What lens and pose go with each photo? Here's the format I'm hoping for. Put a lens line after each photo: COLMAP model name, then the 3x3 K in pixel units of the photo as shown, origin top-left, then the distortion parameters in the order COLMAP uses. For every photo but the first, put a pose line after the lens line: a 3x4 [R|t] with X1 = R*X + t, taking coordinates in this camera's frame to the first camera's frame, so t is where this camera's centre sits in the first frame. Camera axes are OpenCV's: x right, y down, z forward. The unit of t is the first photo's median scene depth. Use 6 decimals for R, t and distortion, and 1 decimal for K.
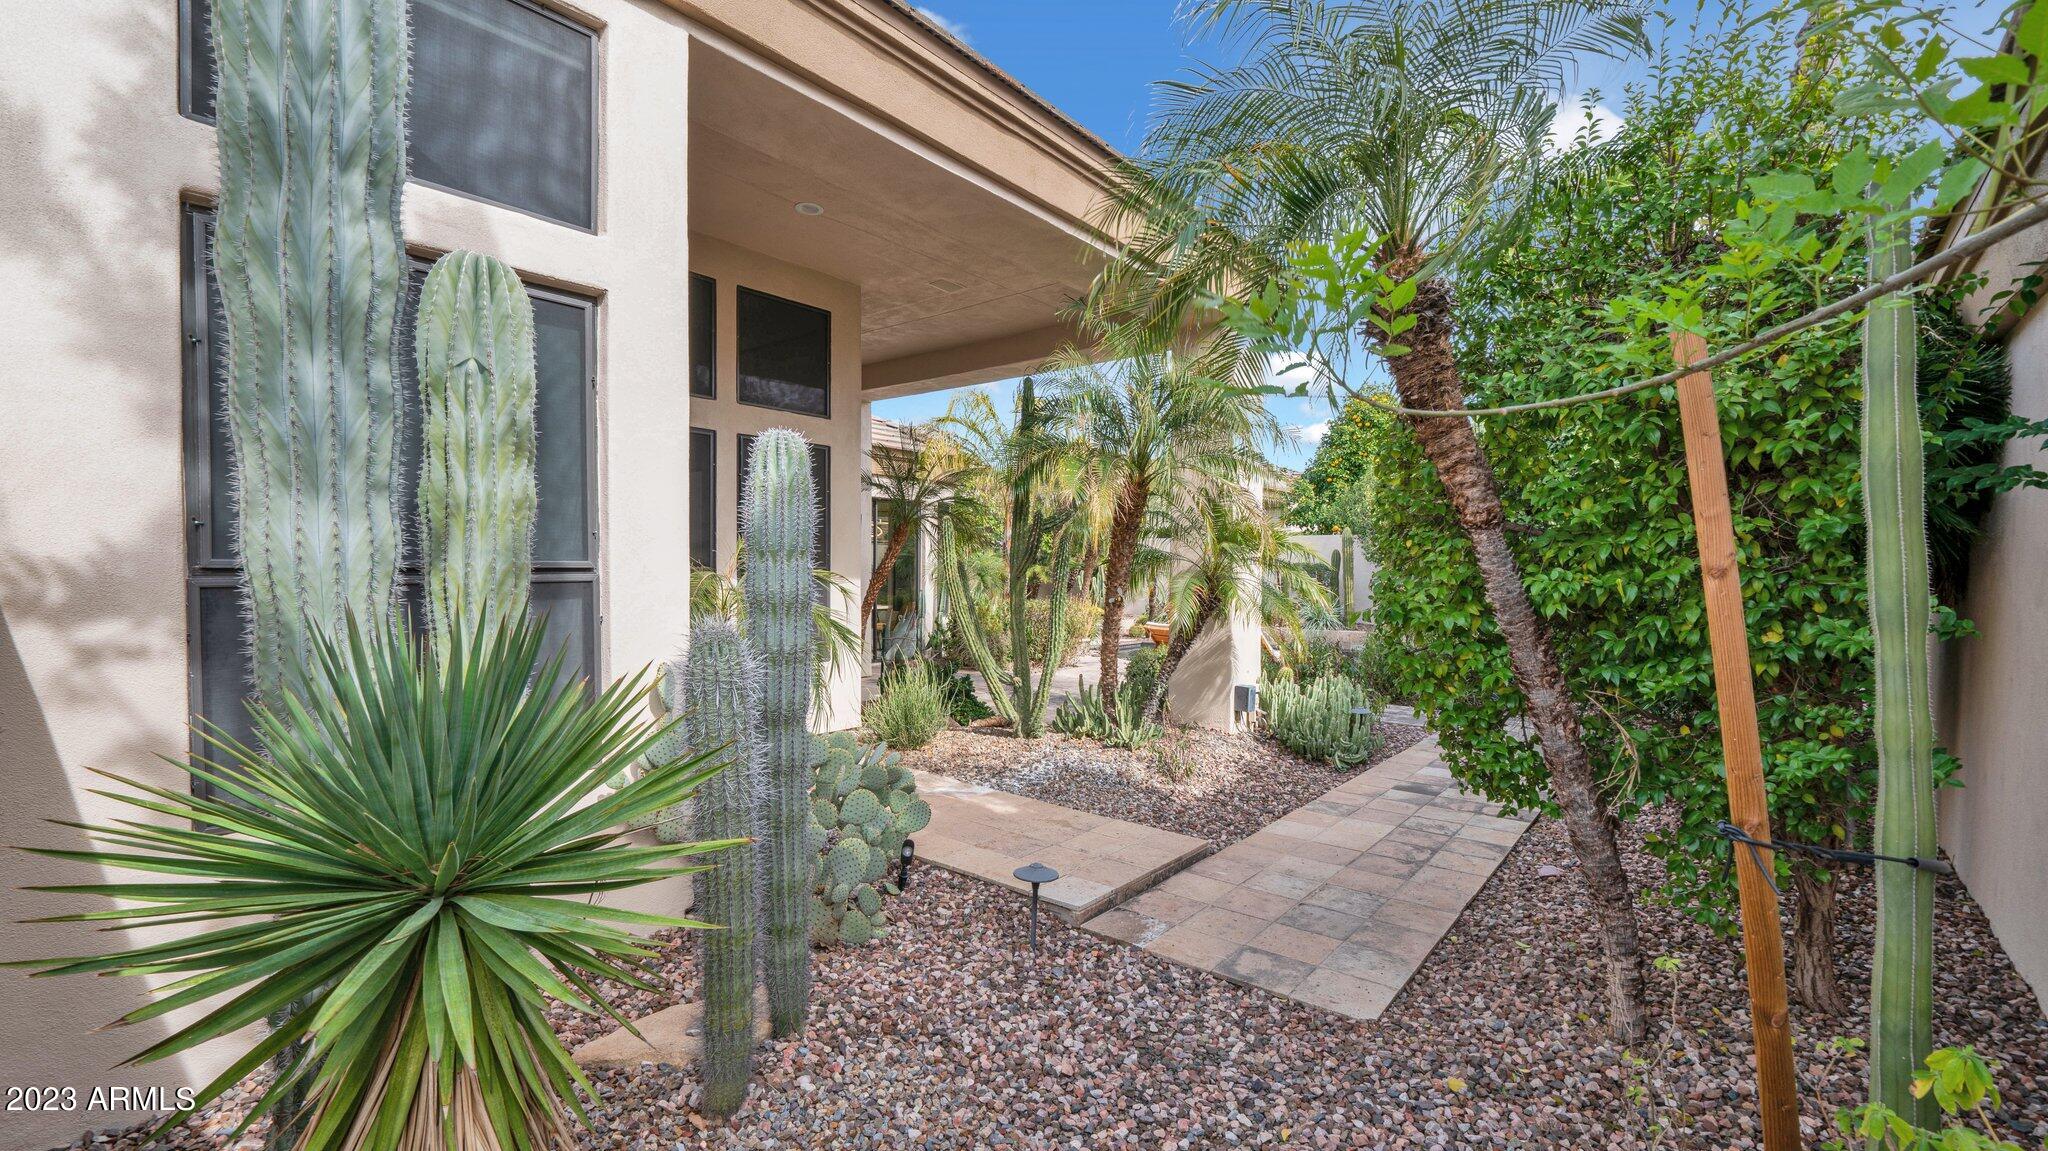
lens RADIAL K [[875.5, 0, 1010.9], [0, 875.5, 574.4], [0, 0, 1]] dist [0.001522, -0.000132]
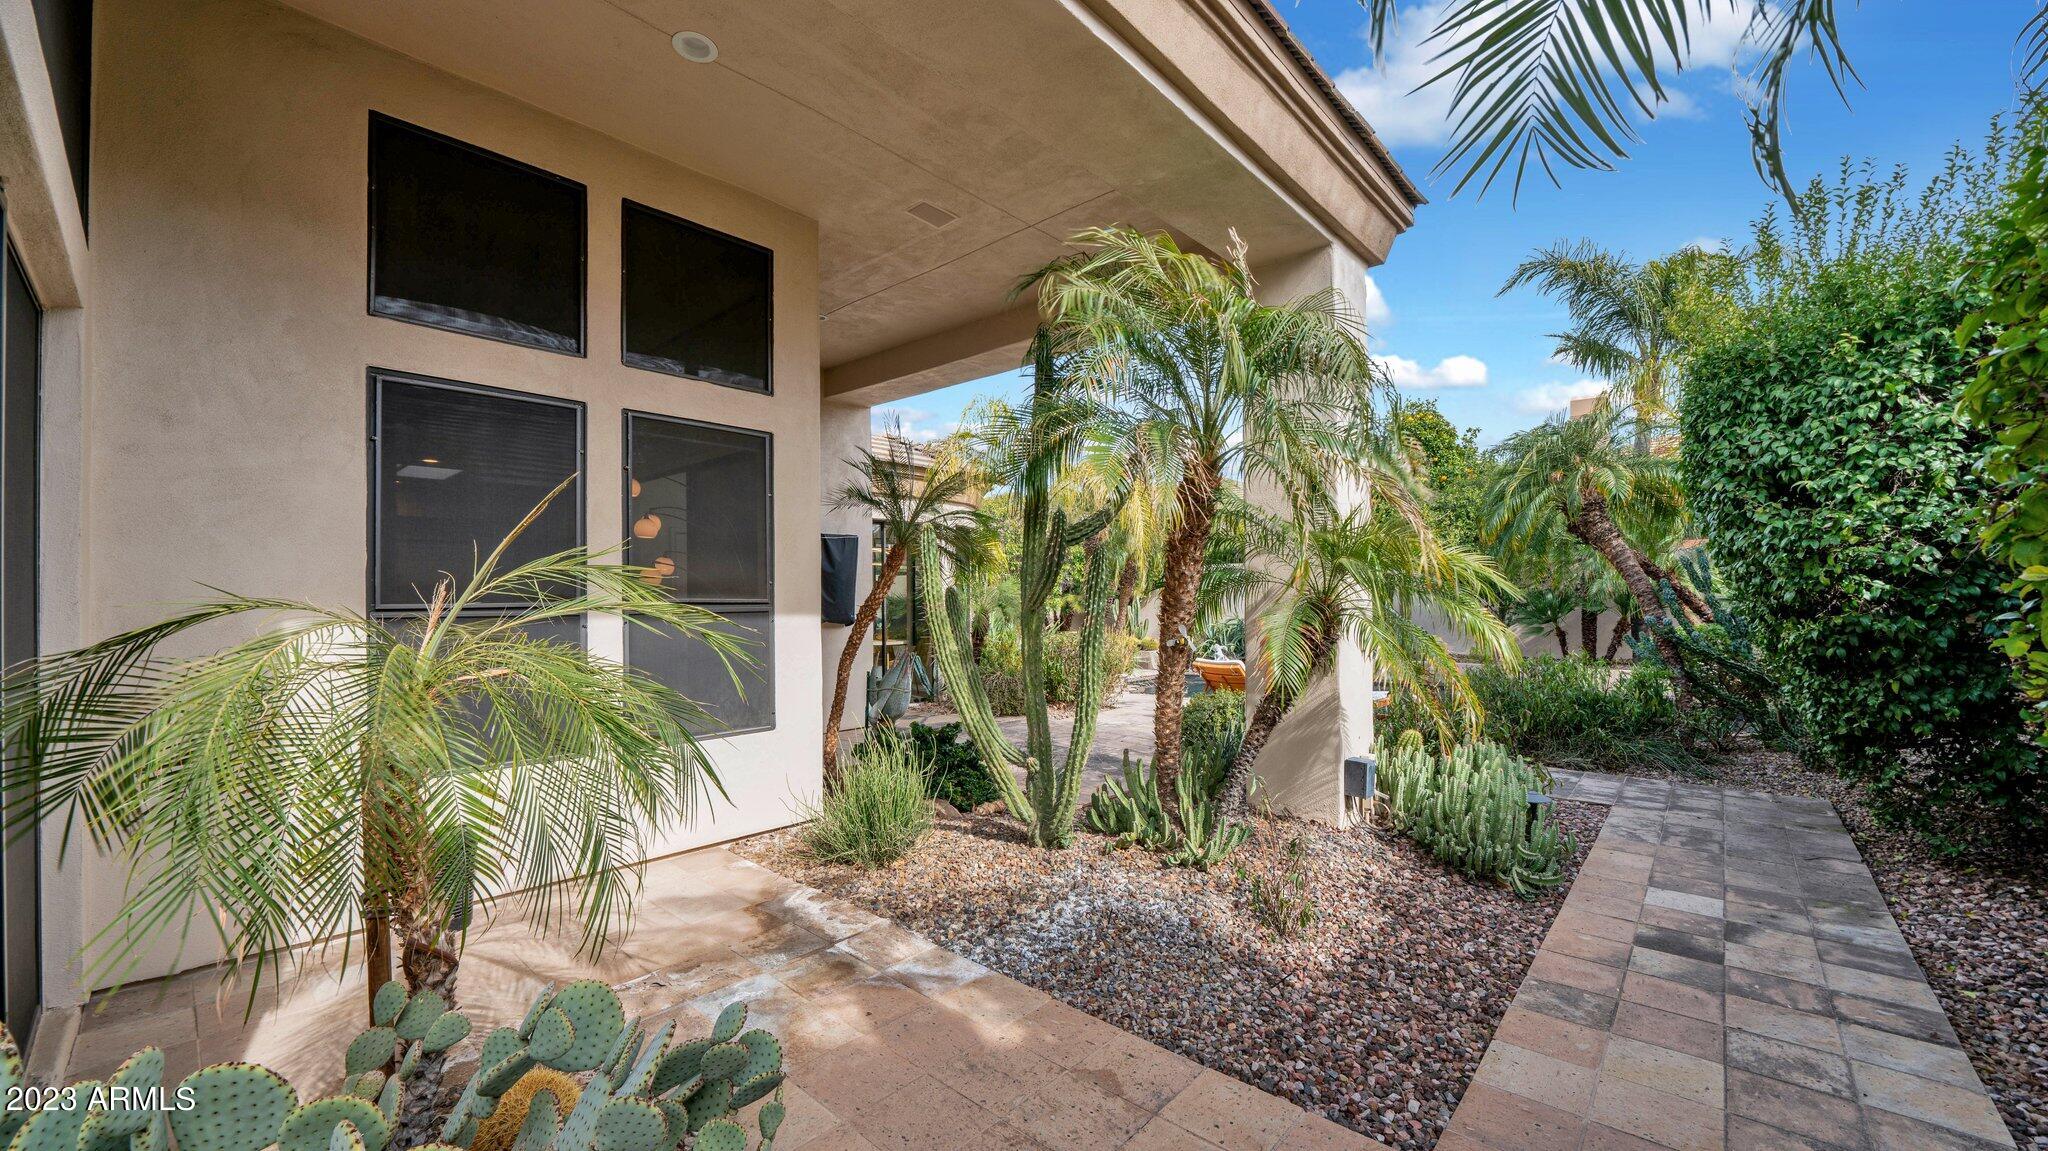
lens RADIAL K [[787.9, 0, 1021.3], [0, 787.9, 573.5], [0, 0, 1]] dist [-0.002799, -0.000033]
pose [[0.999238, -0.014976, -0.036037, 0.023355], [0.013596, 0.999176, -0.038244, -0.002089], [0.036580, 0.037725, 0.998618, 0.393772]]
